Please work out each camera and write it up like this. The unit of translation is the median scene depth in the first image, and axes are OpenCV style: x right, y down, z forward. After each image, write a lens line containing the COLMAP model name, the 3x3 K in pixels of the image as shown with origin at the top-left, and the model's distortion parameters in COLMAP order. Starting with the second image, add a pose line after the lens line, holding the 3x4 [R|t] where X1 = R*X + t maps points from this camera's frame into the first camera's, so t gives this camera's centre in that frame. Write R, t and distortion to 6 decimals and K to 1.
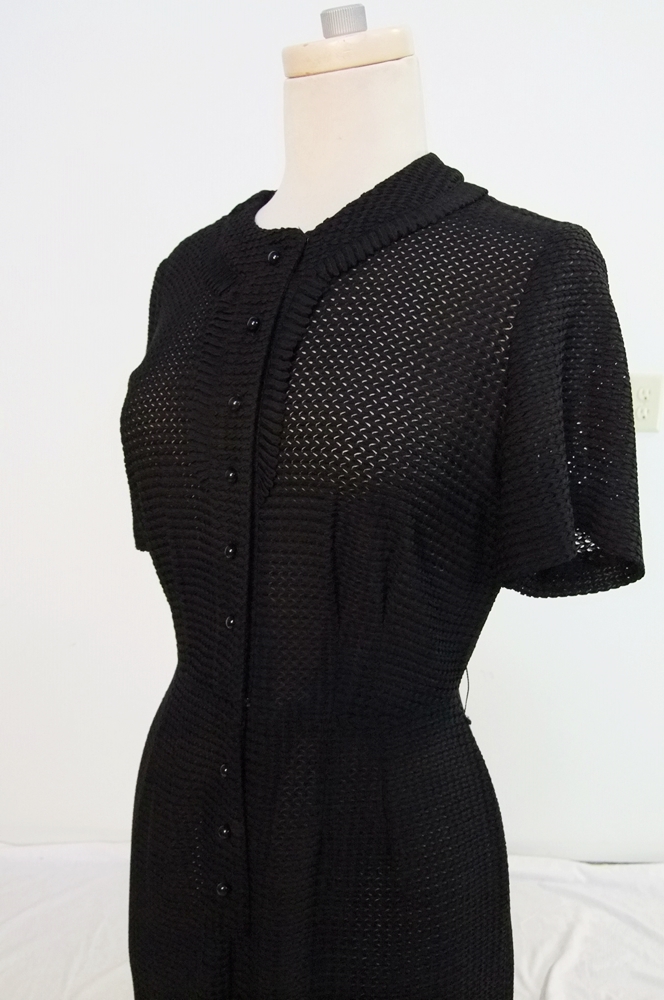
lens RADIAL K [[871.4, 0, 332.0], [0, 871.4, 500.0], [0, 0, 1]] dist [-0.038167, 0.023369]
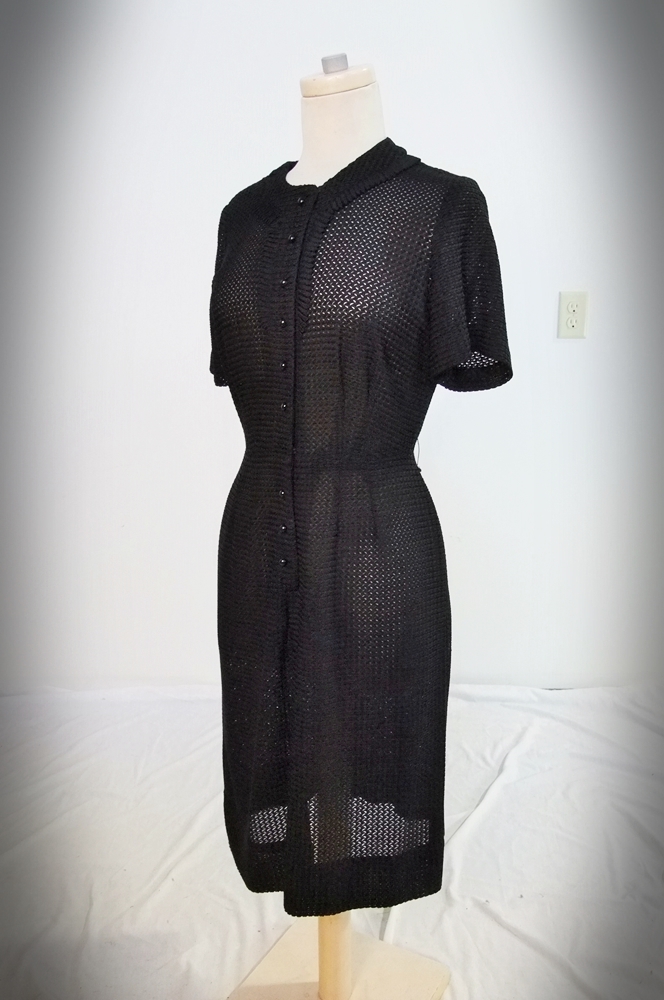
lens RADIAL K [[871.4, 0, 332.0], [0, 871.4, 500.0], [0, 0, 1]] dist [-0.038167, 0.023369]
pose [[0.999271, -0.034939, 0.015405, -0.054704], [0.034078, 0.998011, 0.053042, 0.255369], [-0.017227, -0.052478, 0.998473, -0.862746]]
